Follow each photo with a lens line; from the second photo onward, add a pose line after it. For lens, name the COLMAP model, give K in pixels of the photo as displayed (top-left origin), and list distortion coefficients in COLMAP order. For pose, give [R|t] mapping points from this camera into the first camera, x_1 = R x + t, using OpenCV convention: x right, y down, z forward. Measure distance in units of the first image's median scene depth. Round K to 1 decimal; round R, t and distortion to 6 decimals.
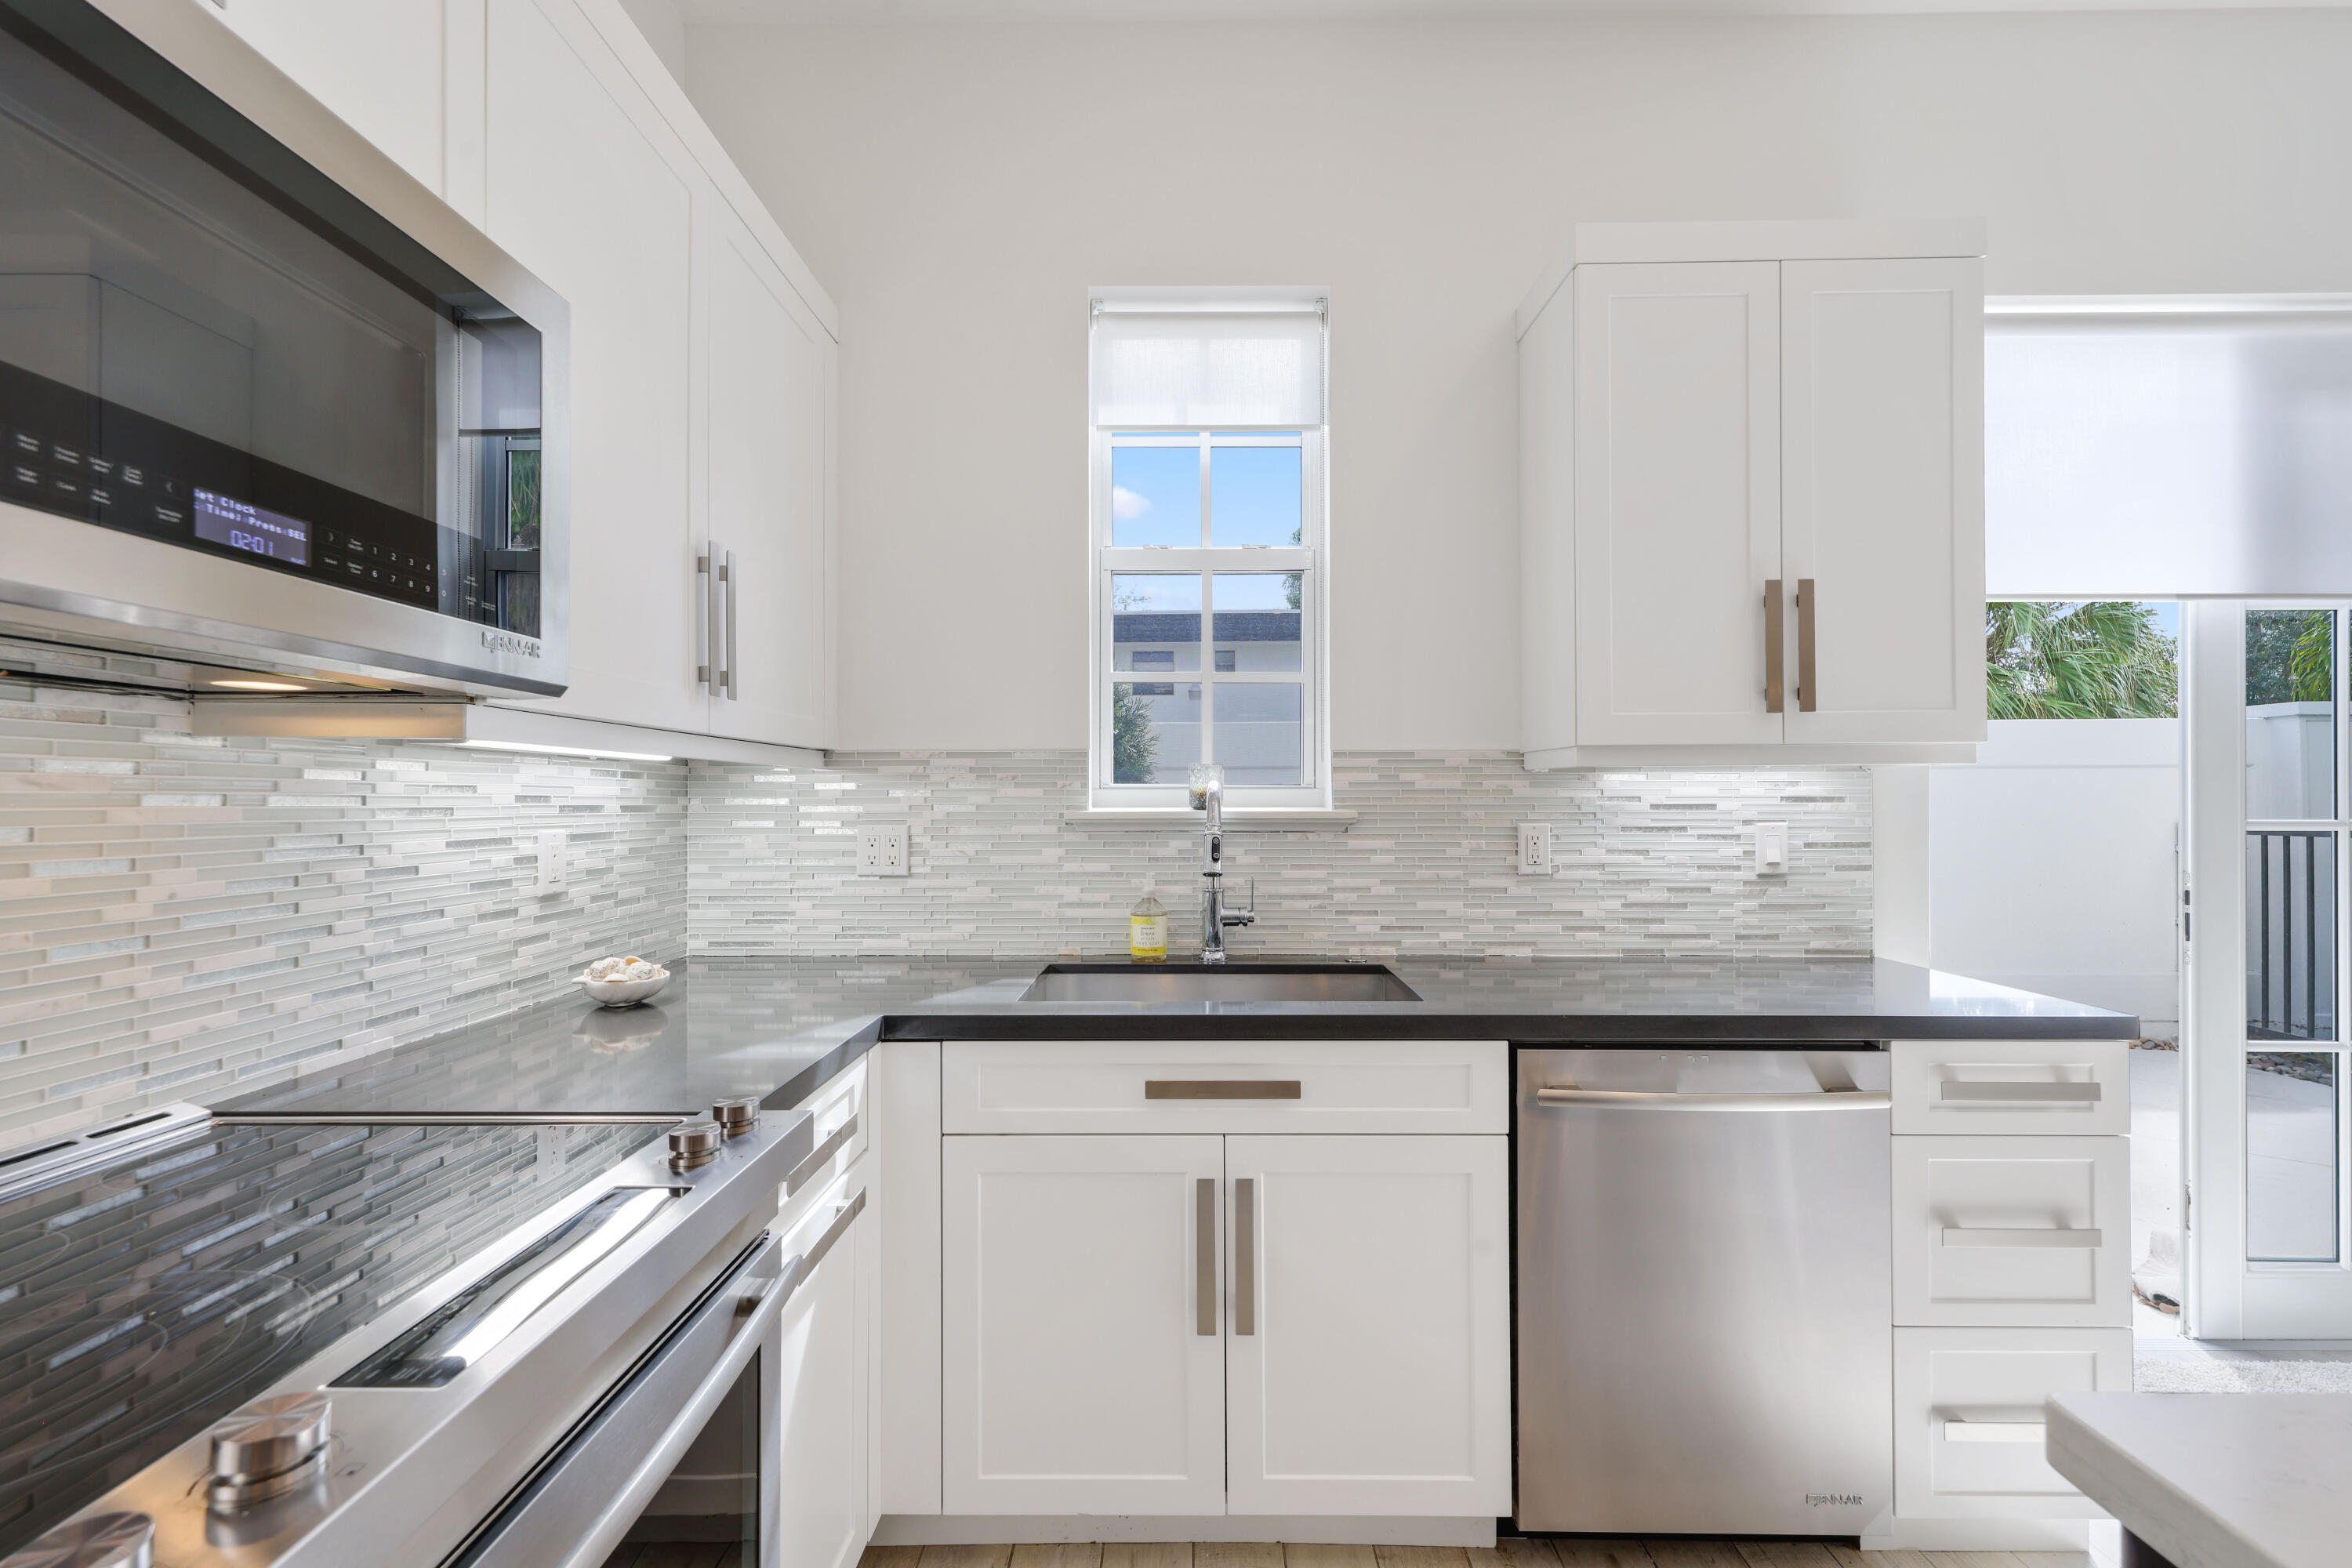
lens RADIAL K [[1013.7, 0, 1175.0], [0, 1013.7, 793.3], [0, 0, 1]] dist [0.002058, 0.000926]
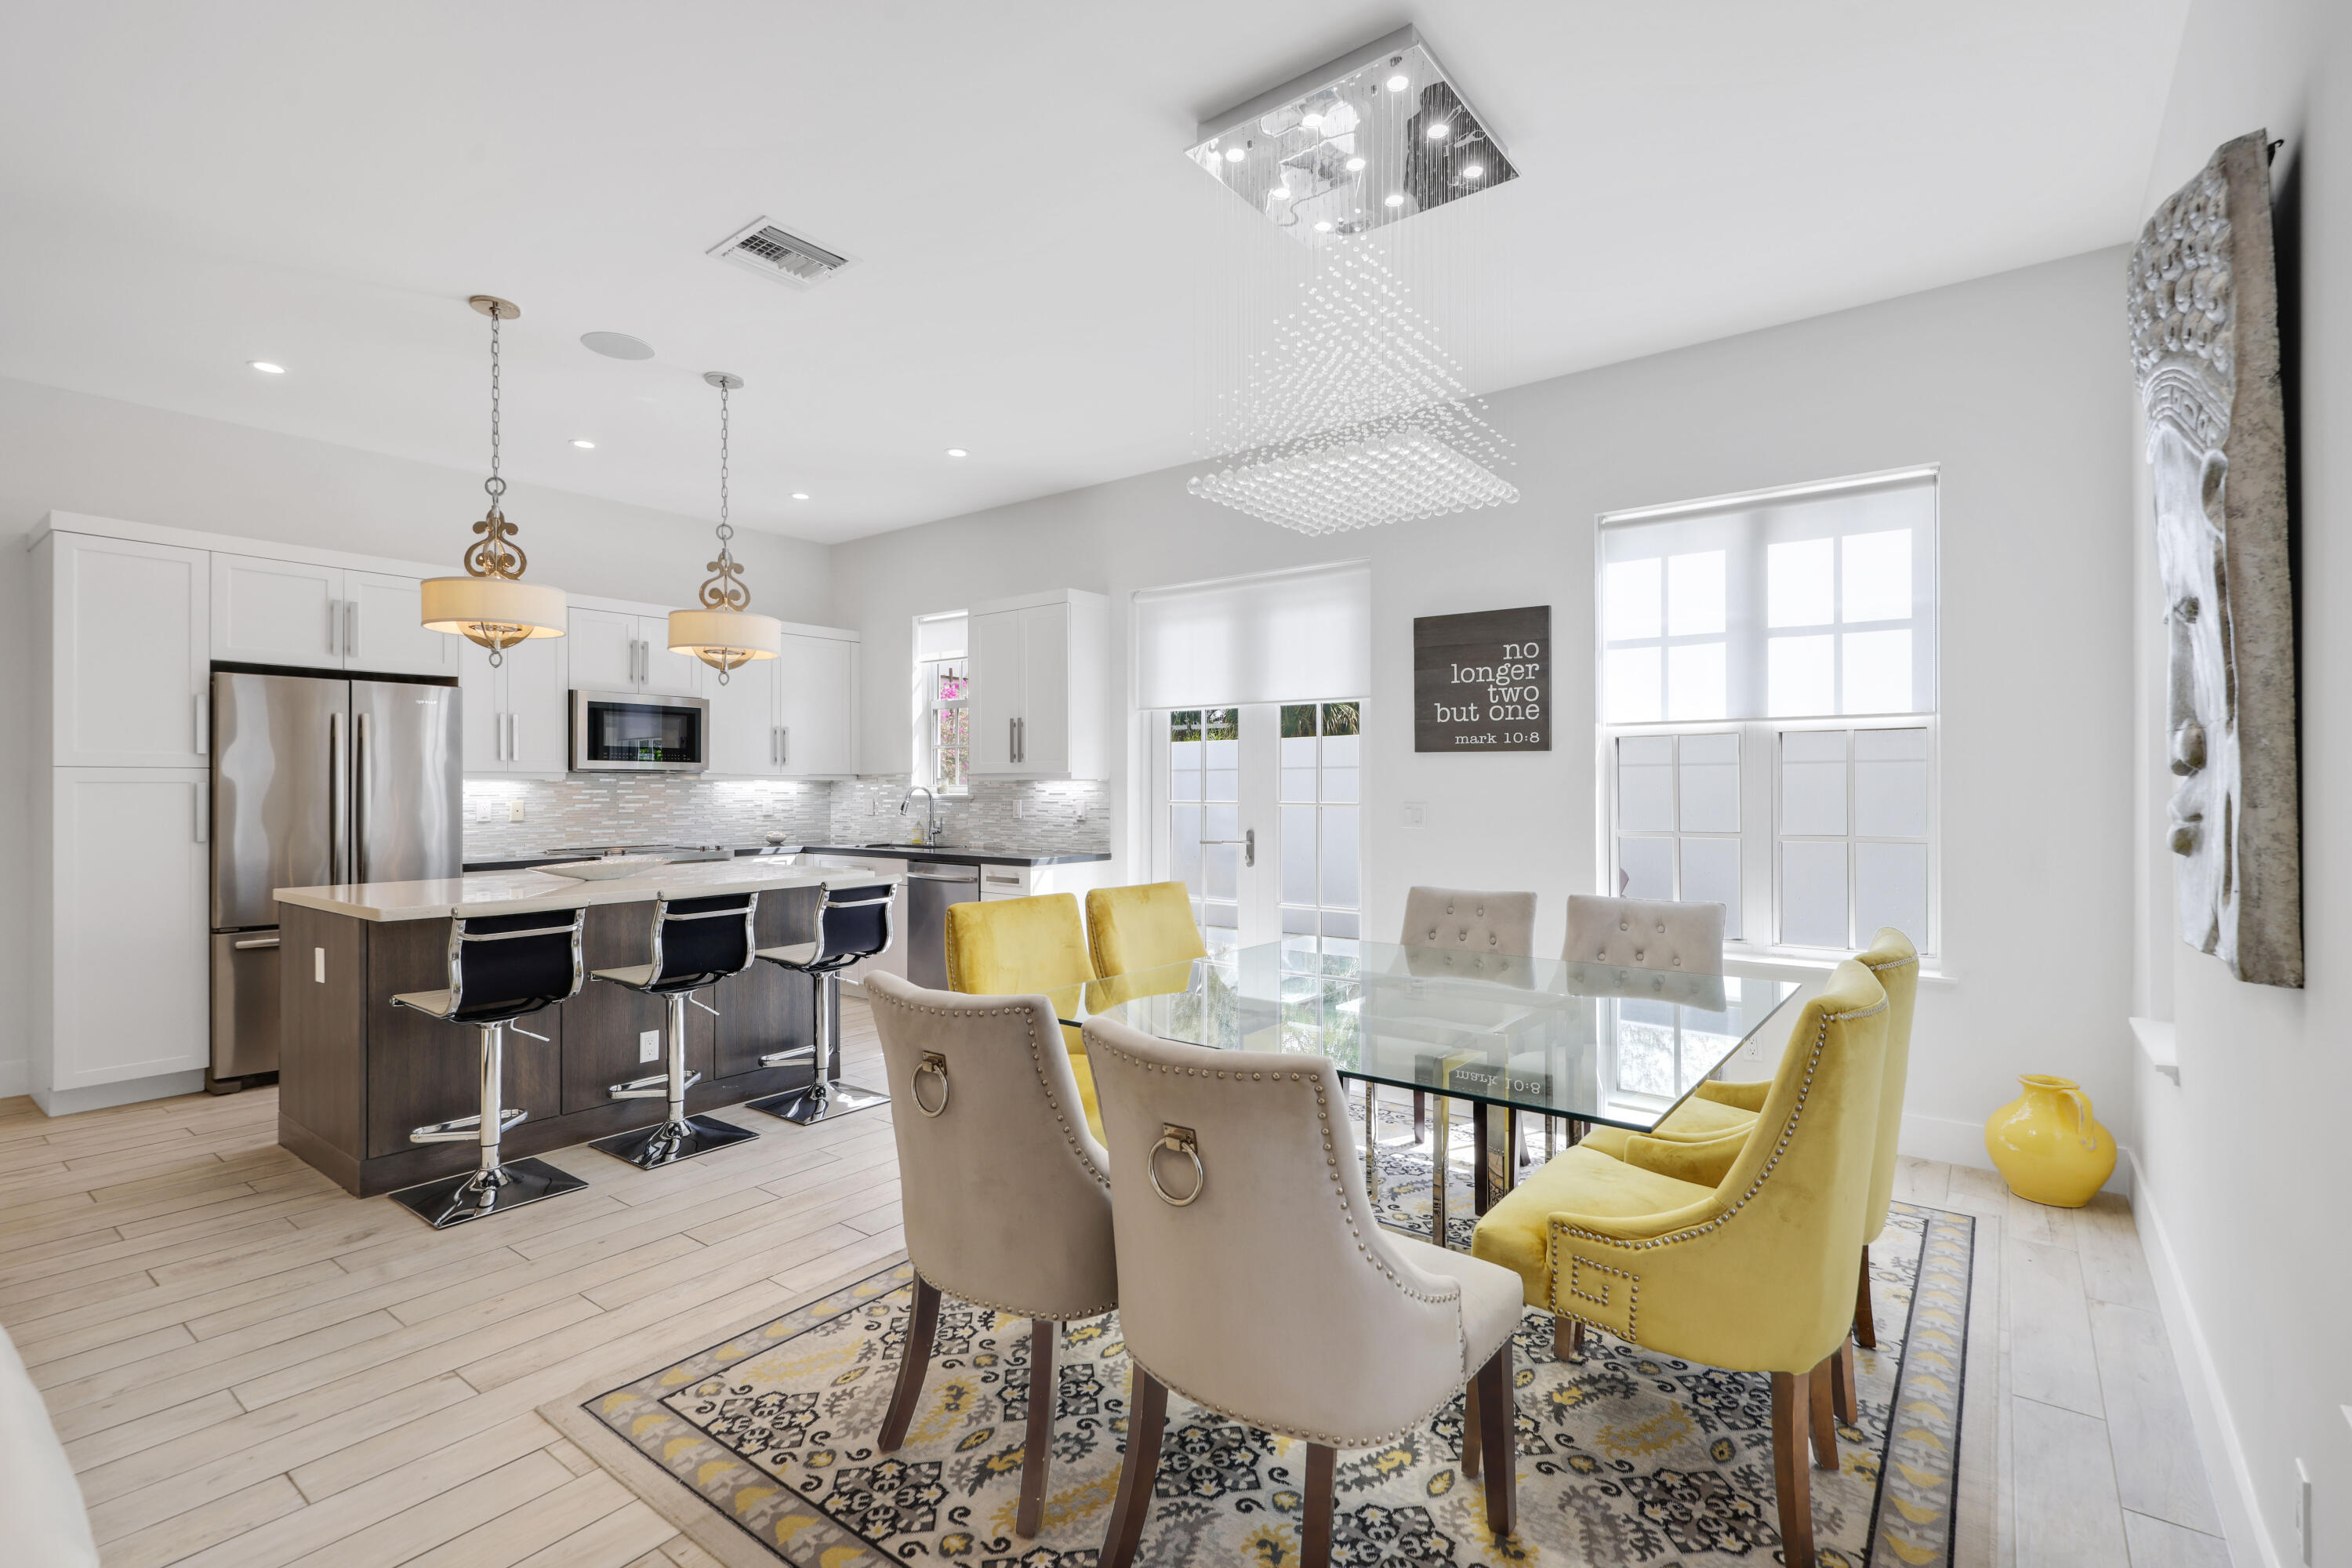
lens RADIAL K [[1072.3, 0, 1177.1], [0, 1072.3, 783.2], [0, 0, 1]] dist [0.003680, 0.000213]
pose [[0.801272, -0.000508, -0.598301, 3.191063], [0.003363, 0.999988, 0.003655, -0.032079], [0.598291, -0.004941, 0.801263, -1.388765]]
